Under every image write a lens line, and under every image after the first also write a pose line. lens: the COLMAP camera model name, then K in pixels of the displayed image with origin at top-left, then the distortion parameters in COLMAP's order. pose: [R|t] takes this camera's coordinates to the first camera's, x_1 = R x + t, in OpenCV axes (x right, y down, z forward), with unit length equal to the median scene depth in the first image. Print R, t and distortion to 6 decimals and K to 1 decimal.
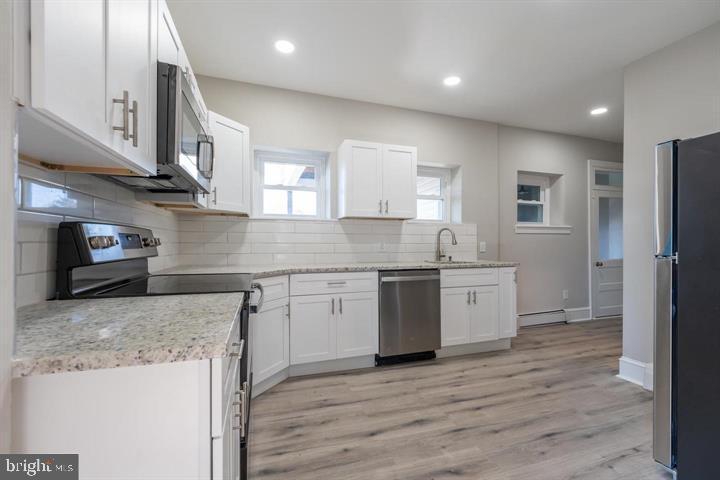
lens RADIAL K [[294.3, 0, 369.9], [0, 294.3, 240.9], [0, 0, 1]] dist [0.001383, -0.000476]
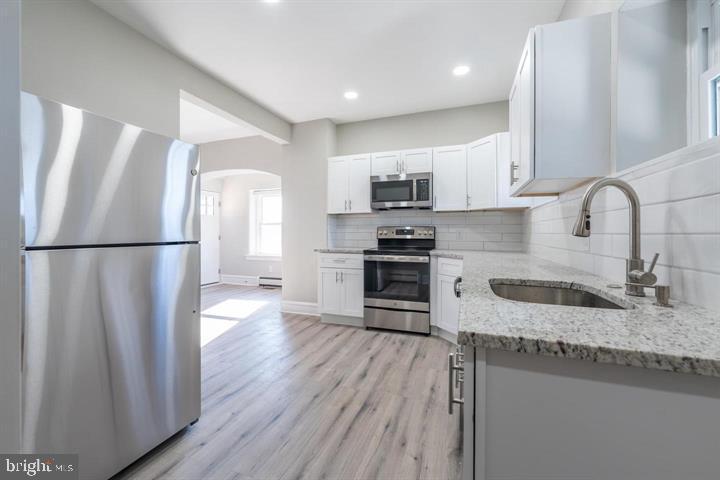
lens RADIAL K [[294.3, 0, 353.2], [0, 294.3, 234.4], [0, 0, 1]] dist [0.001383, -0.000476]
pose [[-0.642699, -0.005508, -0.766099, 1.125682], [-0.007320, 0.999973, -0.001049, 0.000838], [0.766083, 0.004934, -0.642722, 1.701721]]
